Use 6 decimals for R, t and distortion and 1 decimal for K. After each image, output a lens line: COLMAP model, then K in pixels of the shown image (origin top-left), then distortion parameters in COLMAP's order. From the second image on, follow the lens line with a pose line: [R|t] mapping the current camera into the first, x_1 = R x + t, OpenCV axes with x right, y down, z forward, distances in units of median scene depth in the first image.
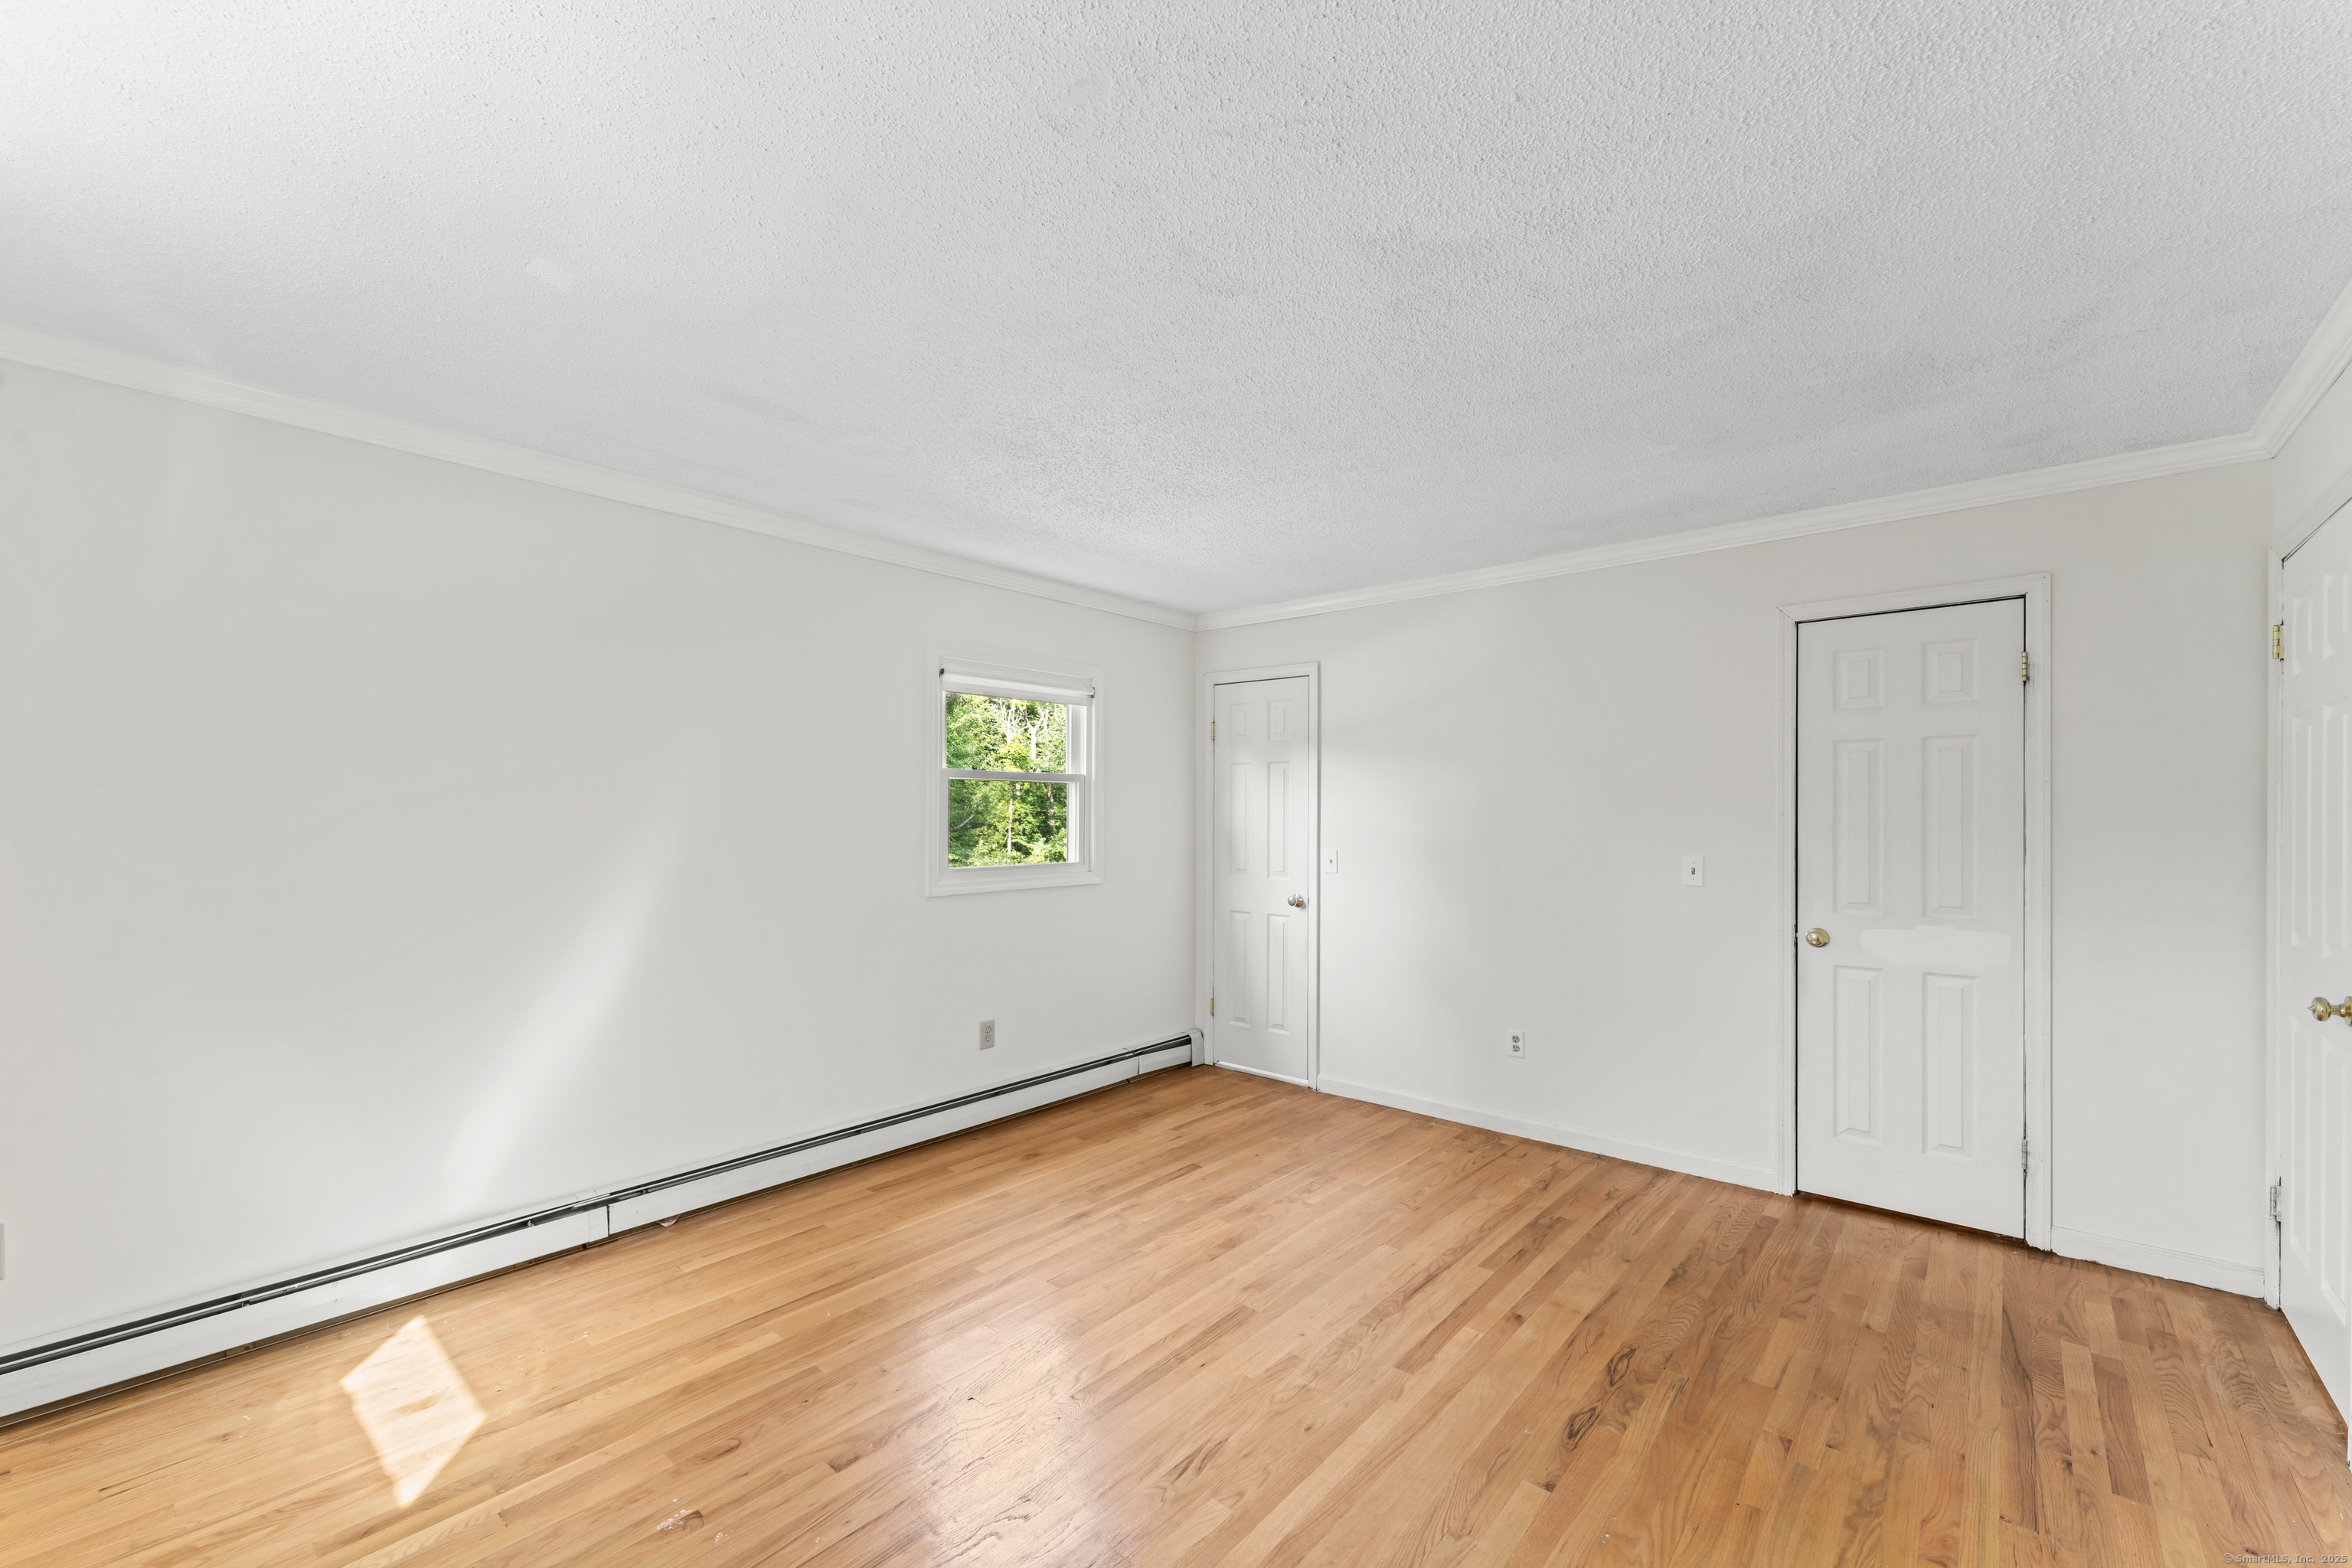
lens RADIAL K [[955.0, 0, 1180.7], [0, 955.0, 809.7], [0, 0, 1]] dist [0.000557, -0.000069]
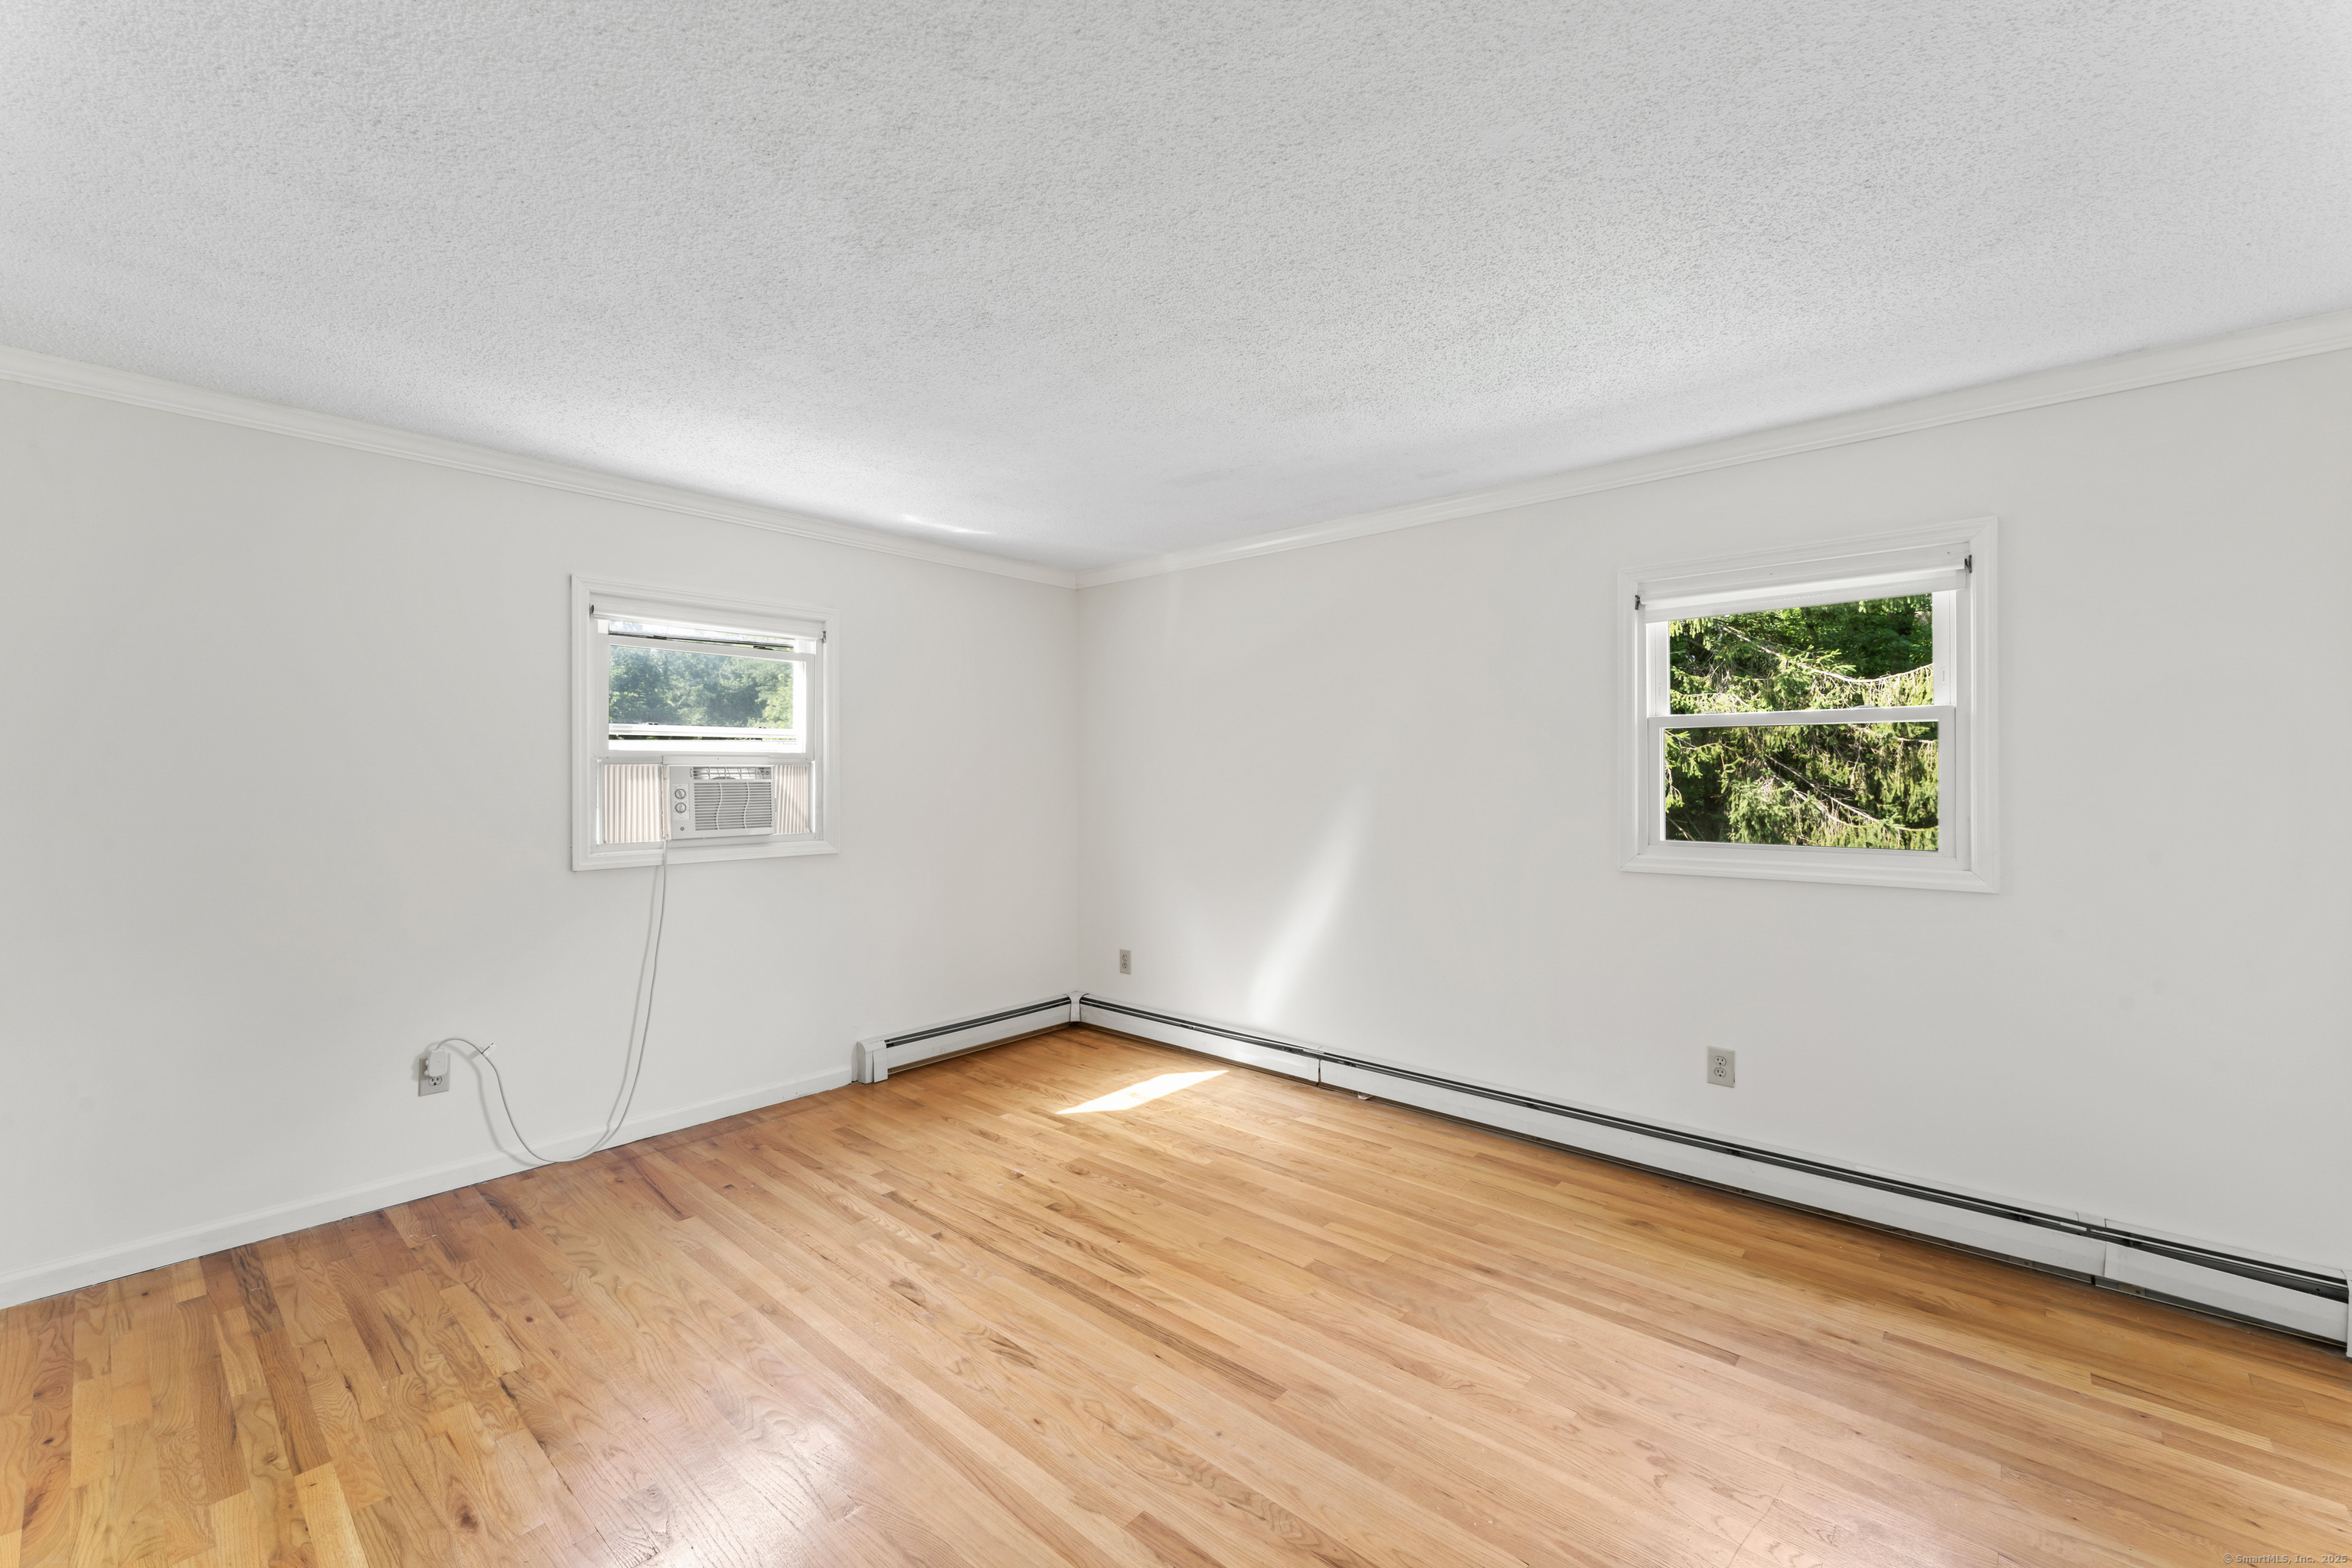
lens RADIAL K [[946.0, 0, 1179.6], [0, 946.0, 766.1], [0, 0, 1]] dist [0.000259, 0.000259]
pose [[-0.003555, -0.006273, -0.999974, 0.698952], [0.005426, 0.999965, -0.006293, 0.001812], [0.999979, -0.005448, -0.003521, 0.744652]]
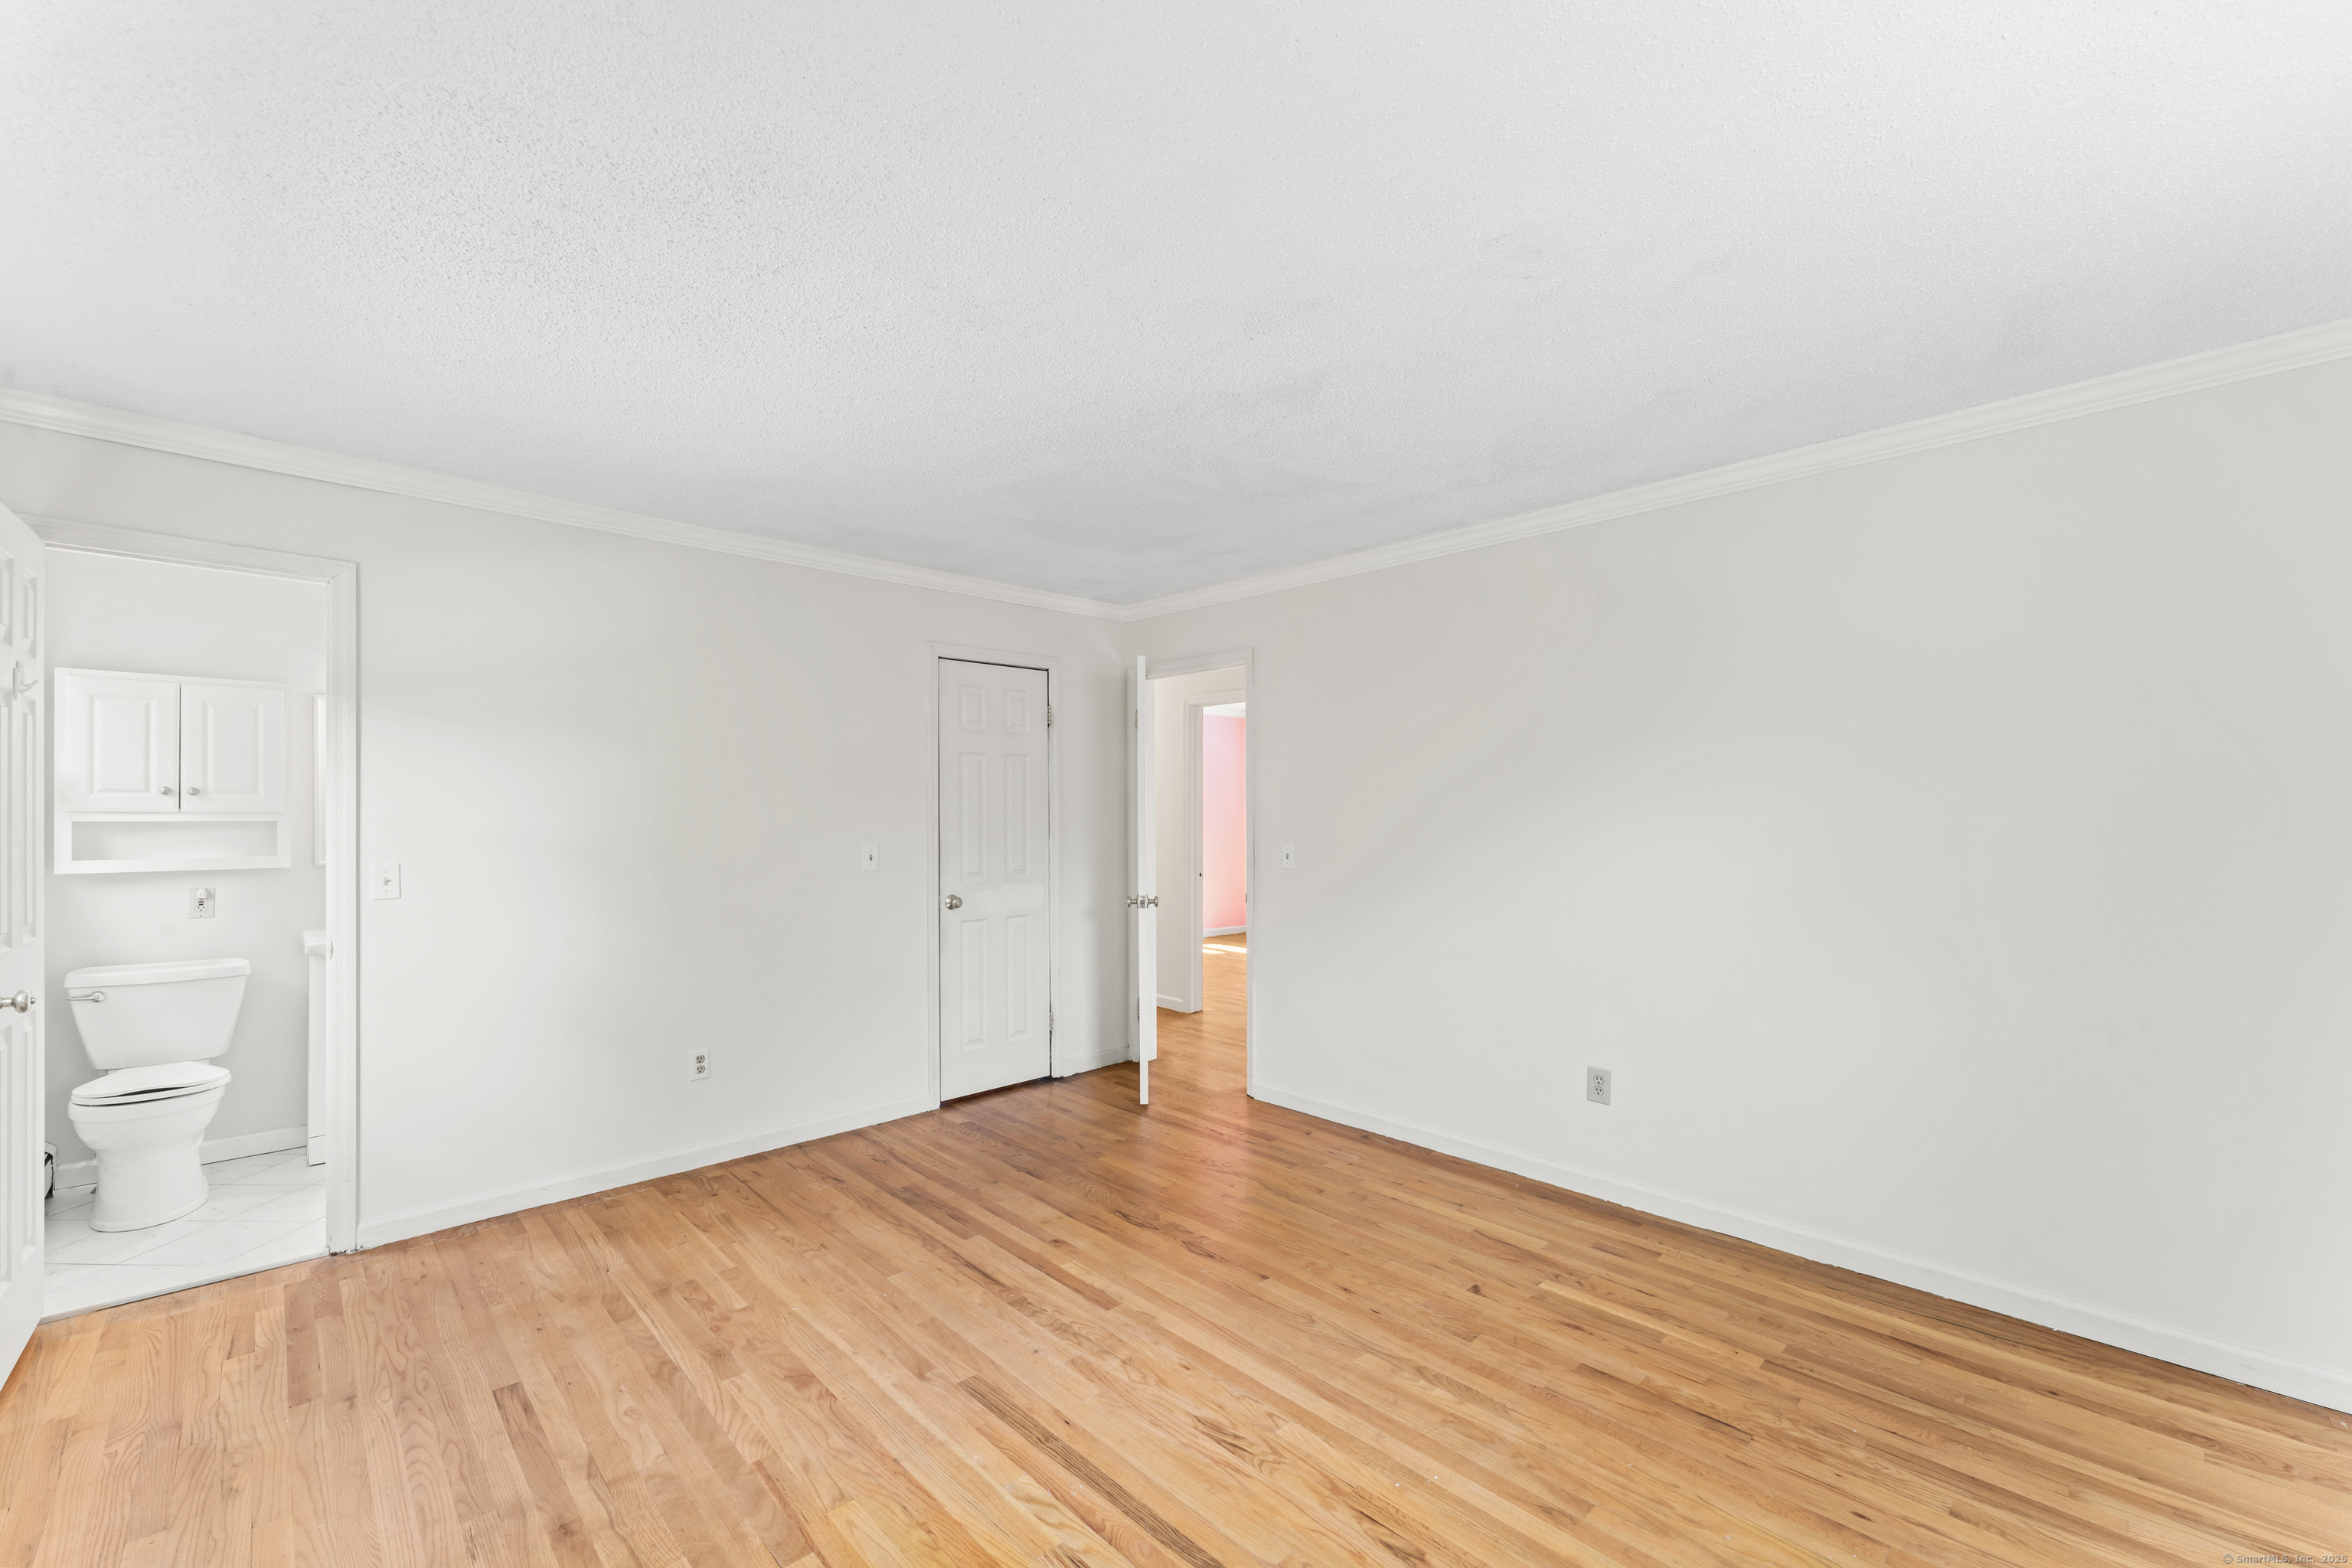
lens RADIAL K [[964.9, 0, 1174.8], [0, 964.9, 799.3], [0, 0, 1]] dist [0.001198, 0.000215]
pose [[0.090302, 0.008032, 0.995882, -0.633904], [-0.004545, 0.999960, -0.007653, 0.002509], [-0.995904, -0.003835, 0.090335, 0.593907]]
